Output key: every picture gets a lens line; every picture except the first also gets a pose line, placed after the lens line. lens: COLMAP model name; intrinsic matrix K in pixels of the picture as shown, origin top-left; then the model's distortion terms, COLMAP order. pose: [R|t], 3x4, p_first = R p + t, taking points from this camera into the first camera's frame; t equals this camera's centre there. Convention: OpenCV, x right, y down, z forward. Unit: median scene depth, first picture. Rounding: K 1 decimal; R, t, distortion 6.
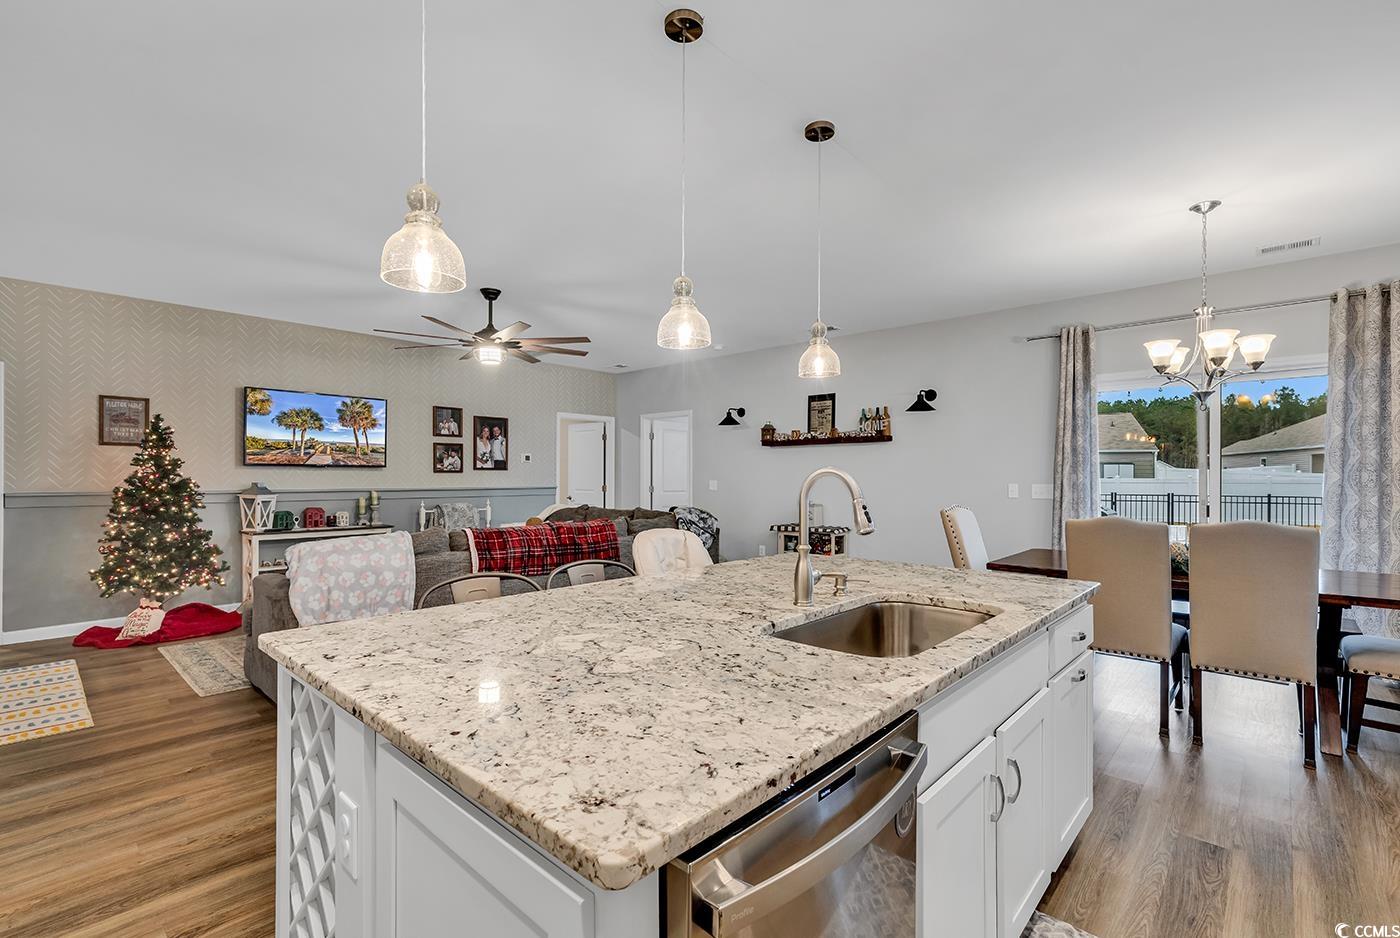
lens RADIAL K [[643.9, 0, 708.3], [0, 643.9, 475.1], [0, 0, 1]] dist [0.017036, 0.000434]
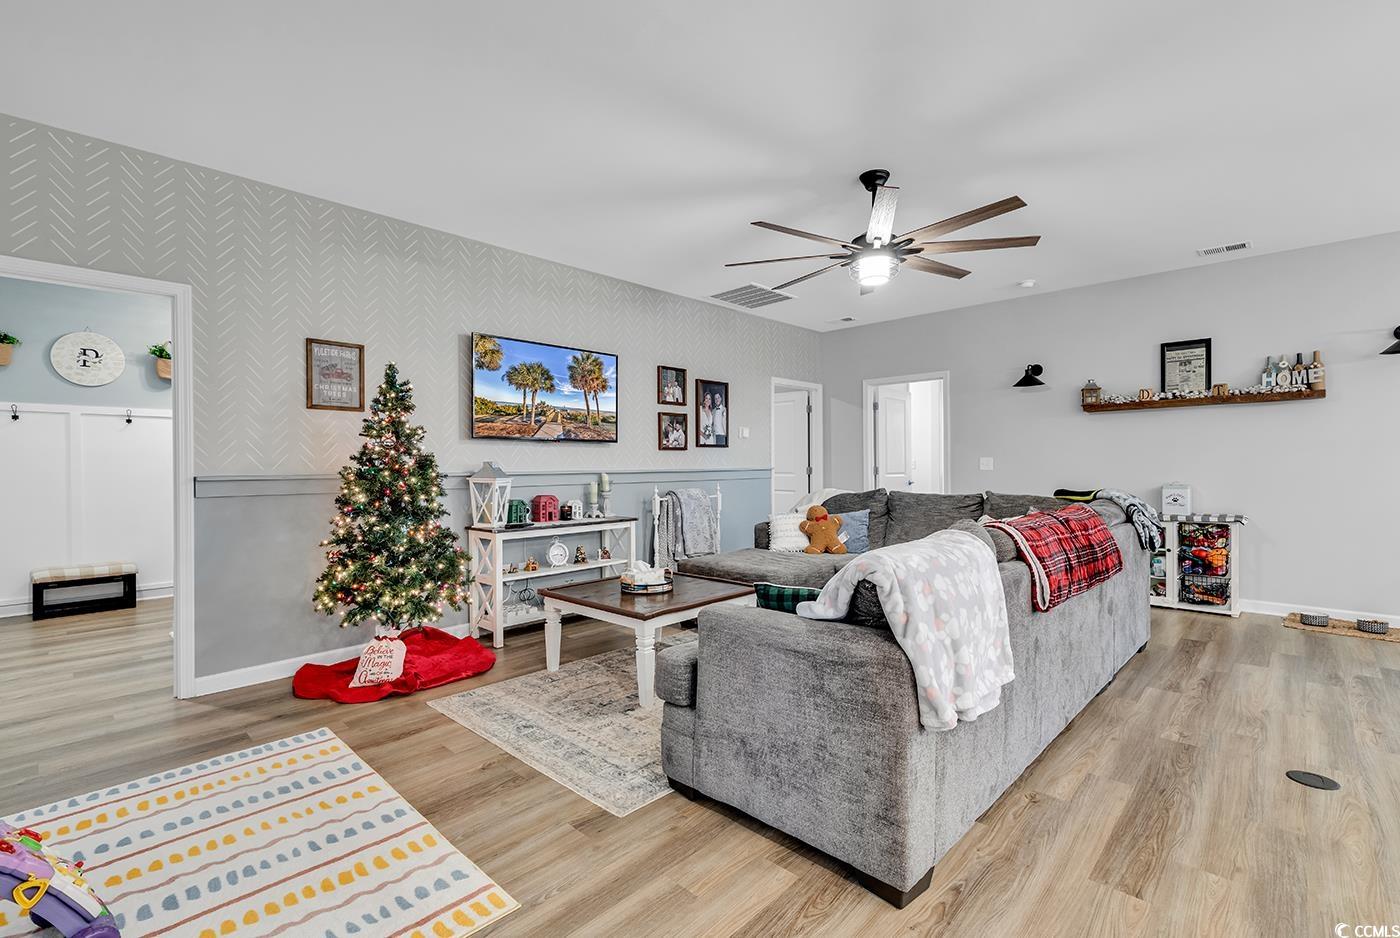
lens RADIAL K [[636.2, 0, 706.3], [0, 636.2, 464.4], [0, 0, 1]] dist [0.011260, 0.000281]
pose [[0.999914, -0.009662, -0.008920, -0.409957], [0.009668, 0.999953, 0.000581, 0.015607], [0.008914, -0.000667, 0.999960, 0.256925]]
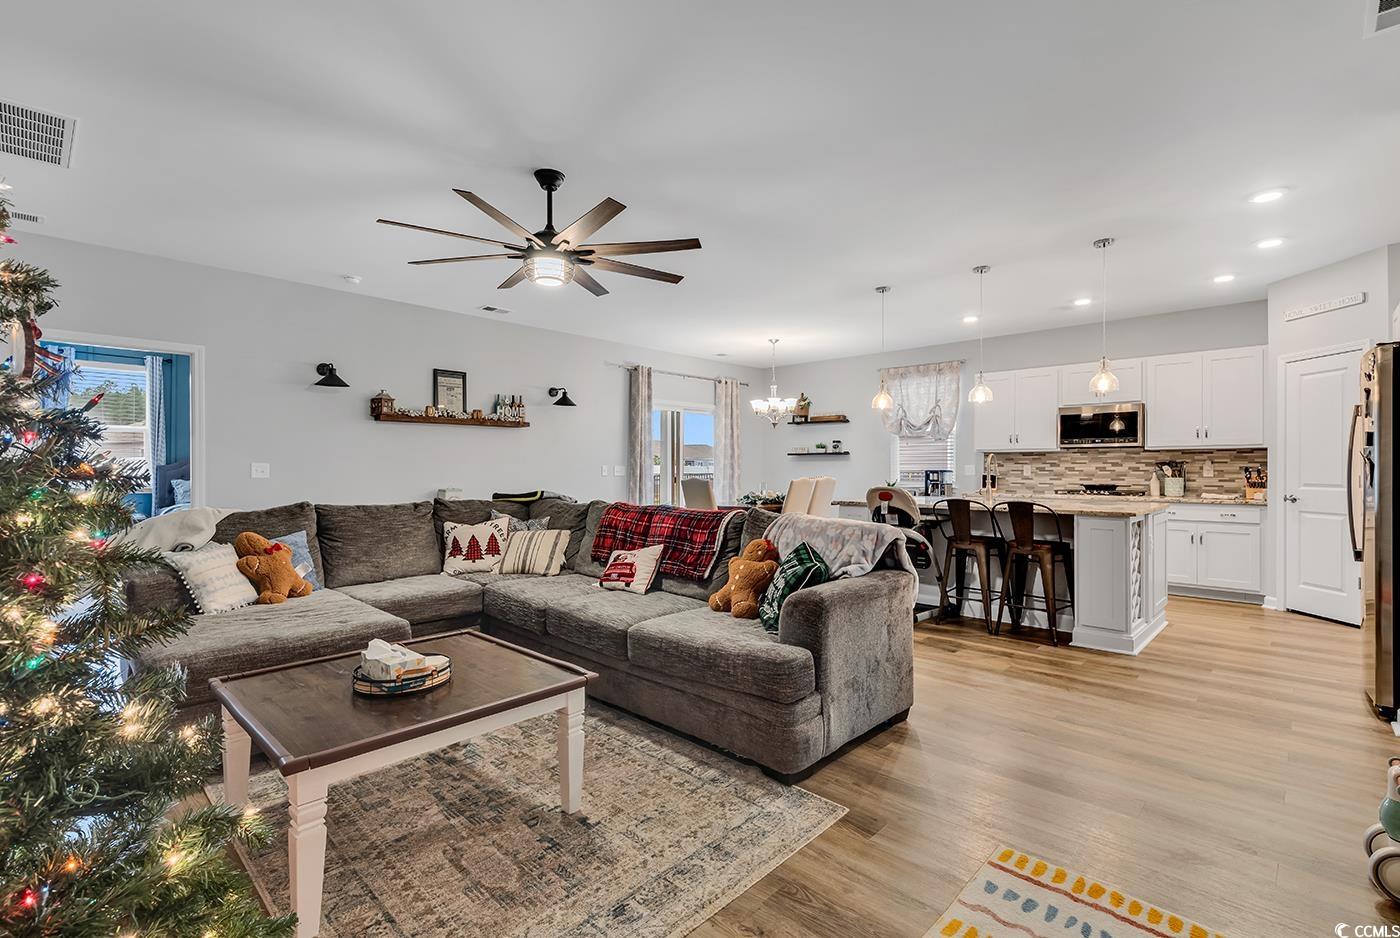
lens RADIAL K [[643.9, 0, 708.3], [0, 643.9, 475.1], [0, 0, 1]] dist [0.017036, 0.000434]
pose [[-0.000802, -0.013879, 0.999903, -0.812924], [-0.003184, 0.999899, 0.013876, 0.012589], [-0.999995, -0.003173, -0.000846, 0.671059]]
